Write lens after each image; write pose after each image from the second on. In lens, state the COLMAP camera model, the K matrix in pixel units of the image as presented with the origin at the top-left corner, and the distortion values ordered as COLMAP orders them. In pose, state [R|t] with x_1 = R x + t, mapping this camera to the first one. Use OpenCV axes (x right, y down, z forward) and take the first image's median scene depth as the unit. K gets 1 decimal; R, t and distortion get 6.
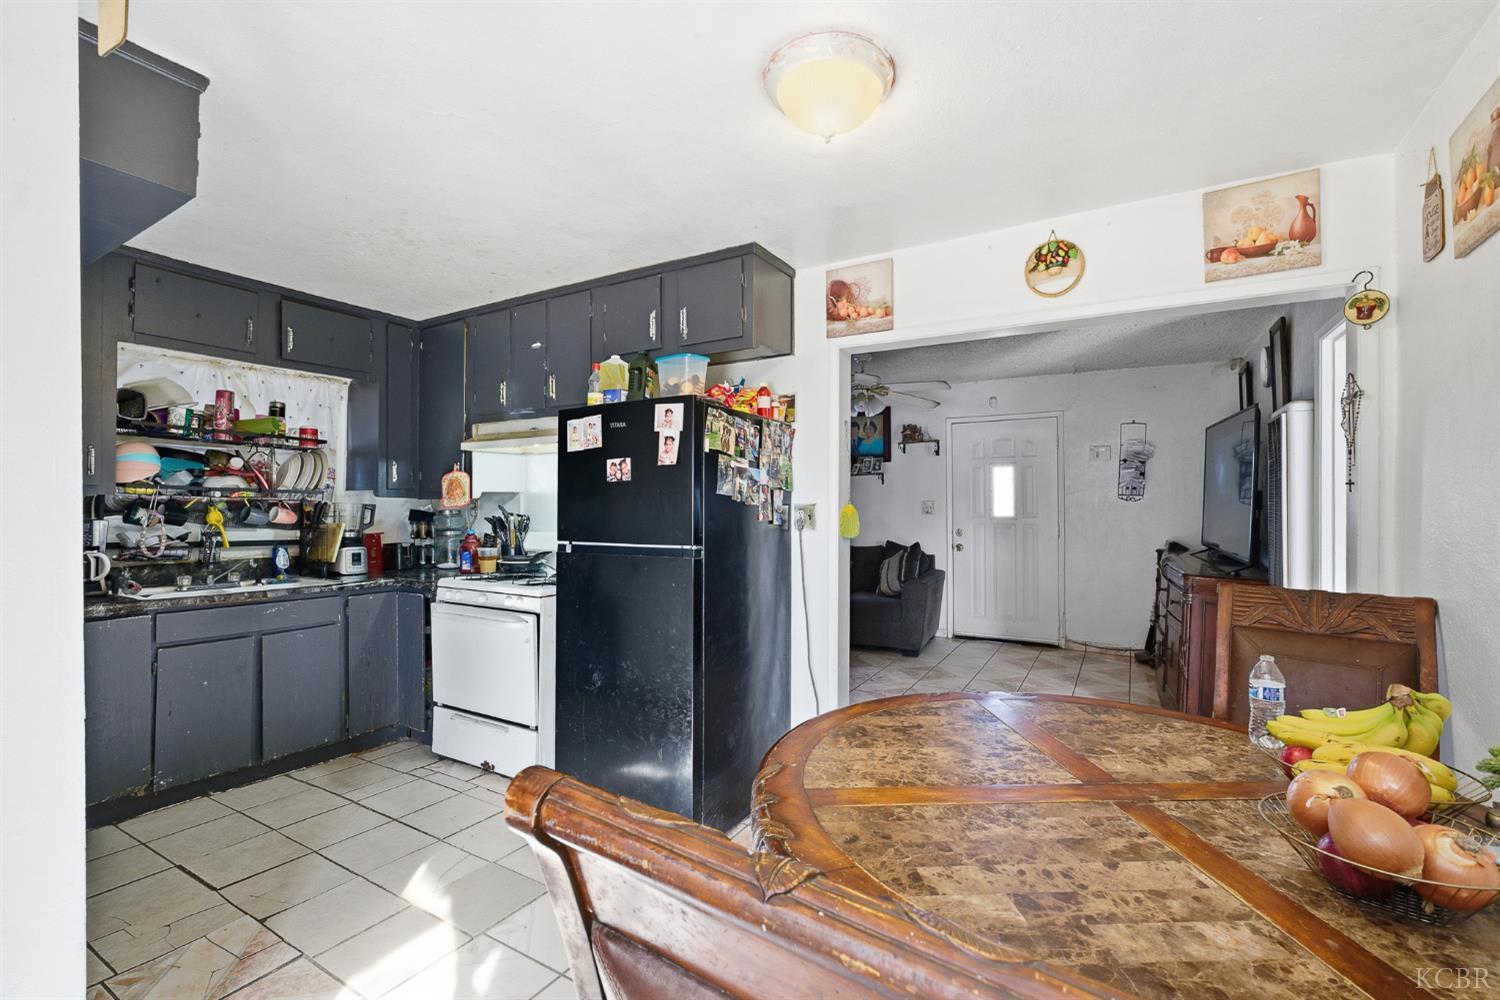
lens RADIAL K [[663.0, 0, 752.5], [0, 663.0, 499.9], [0, 0, 1]] dist [-0.009941, 0.003690]
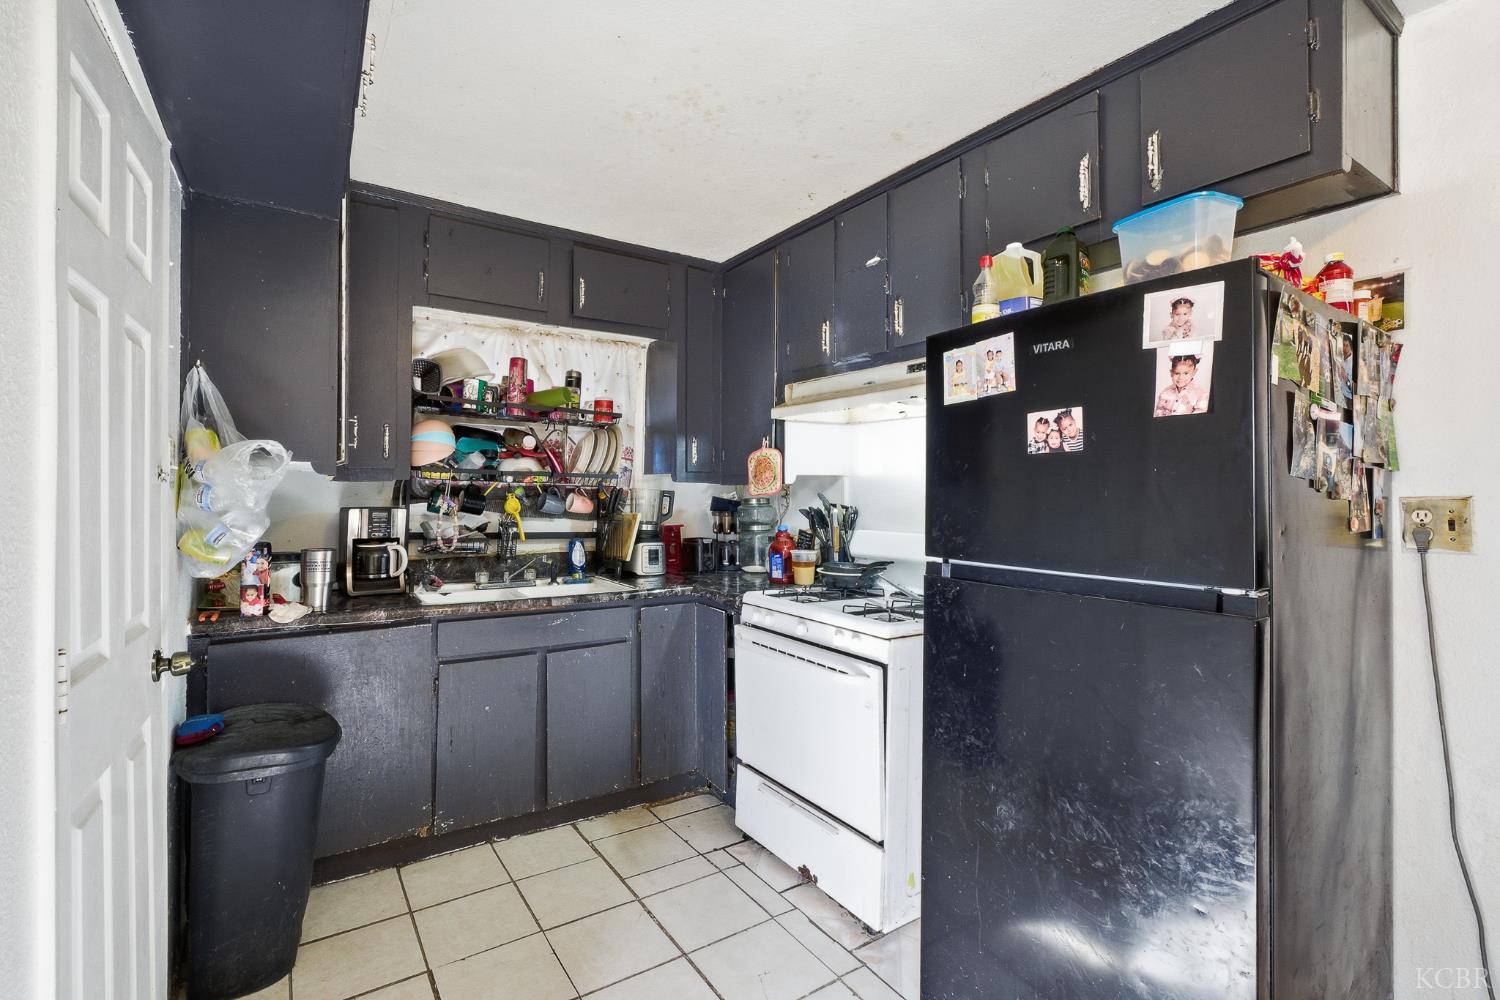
lens RADIAL K [[685.9, 0, 743.8], [0, 685.9, 477.8], [0, 0, 1]] dist [-0.010740, 0.000945]
pose [[0.903394, -0.002485, -0.428804, -0.147099], [-0.001187, 0.999965, -0.008296, -0.002796], [0.428809, 0.008003, 0.903360, 0.309766]]
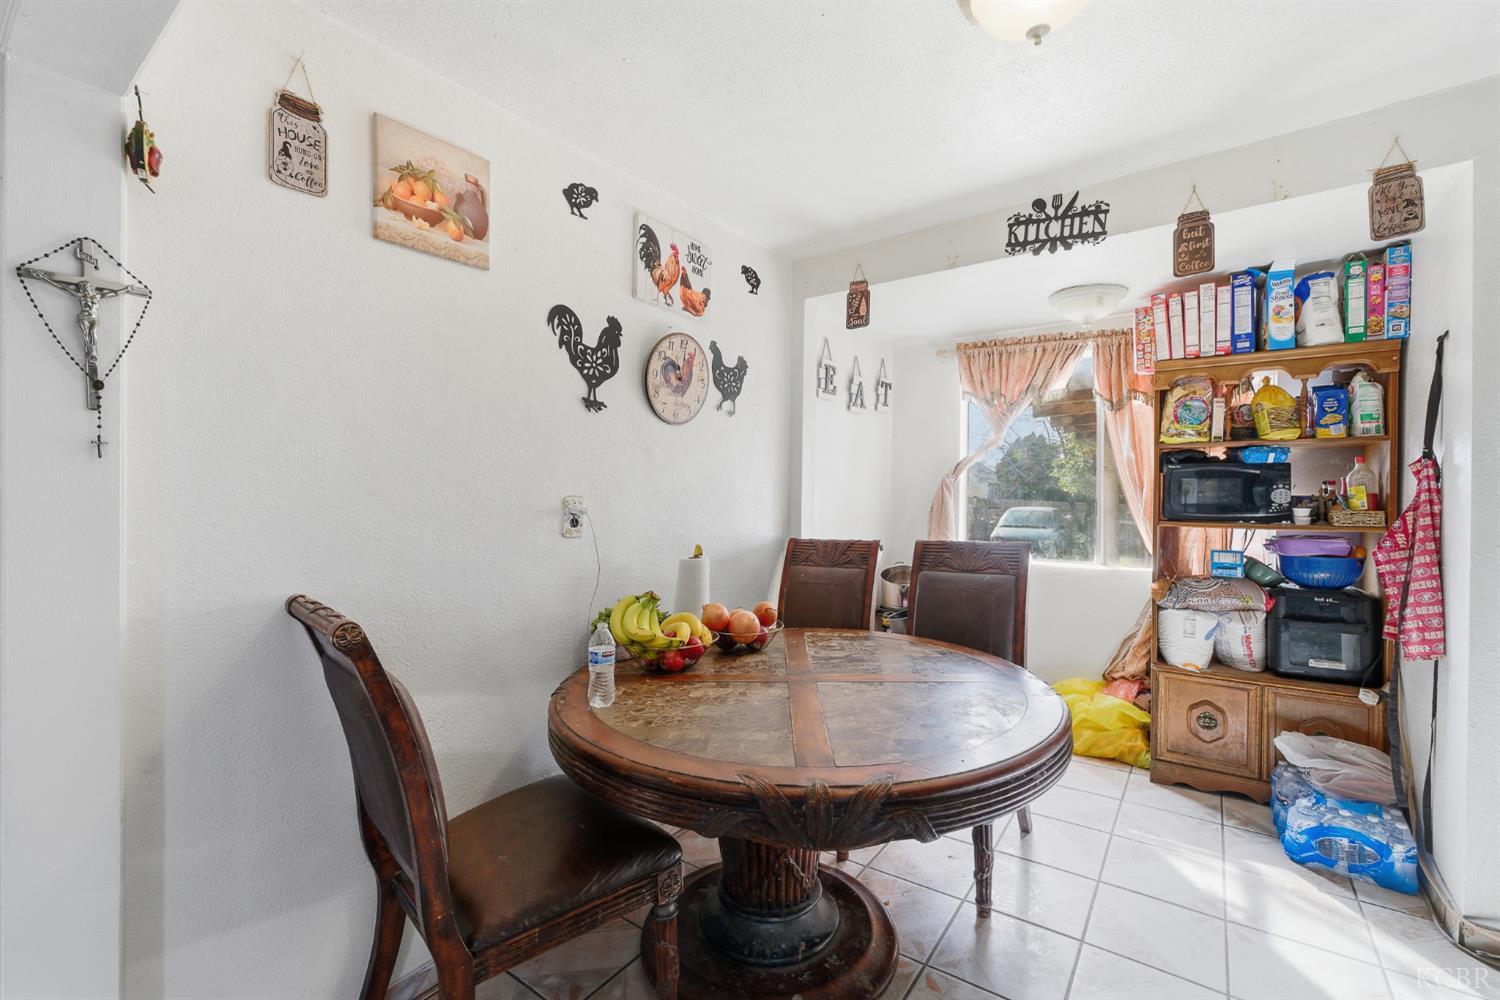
lens RADIAL K [[634.0, 0, 751.0], [0, 634.0, 495.6], [0, 0, 1]] dist [-0.005110, -0.000616]
pose [[-0.994994, -0.004559, 0.099833, 0.201624], [-0.004188, 0.999984, 0.003927, 0.009348], [-0.099849, 0.003489, -0.994997, 0.942828]]
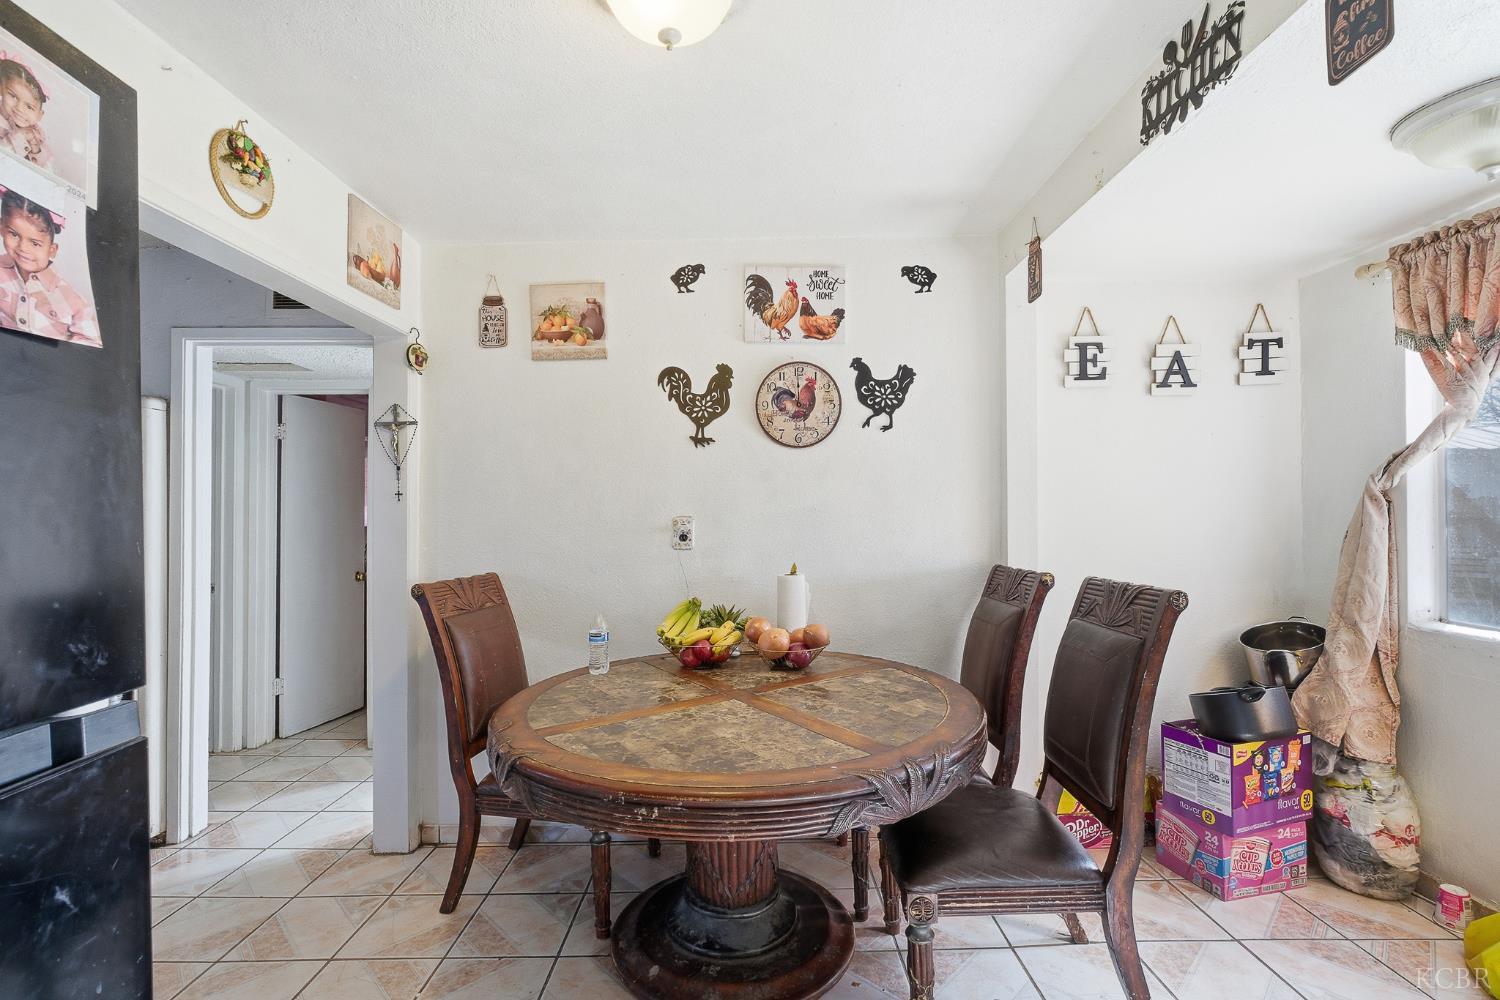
lens RADIAL K [[663.0, 0, 752.6], [0, 663.0, 499.4], [0, 0, 1]] dist [-0.009941, 0.003690]
pose [[-0.510554, 0.012138, 0.859760, -0.311842], [0.006591, 0.999926, -0.010203, 0.001023], [-0.859820, 0.000457, -0.510597, 0.681255]]
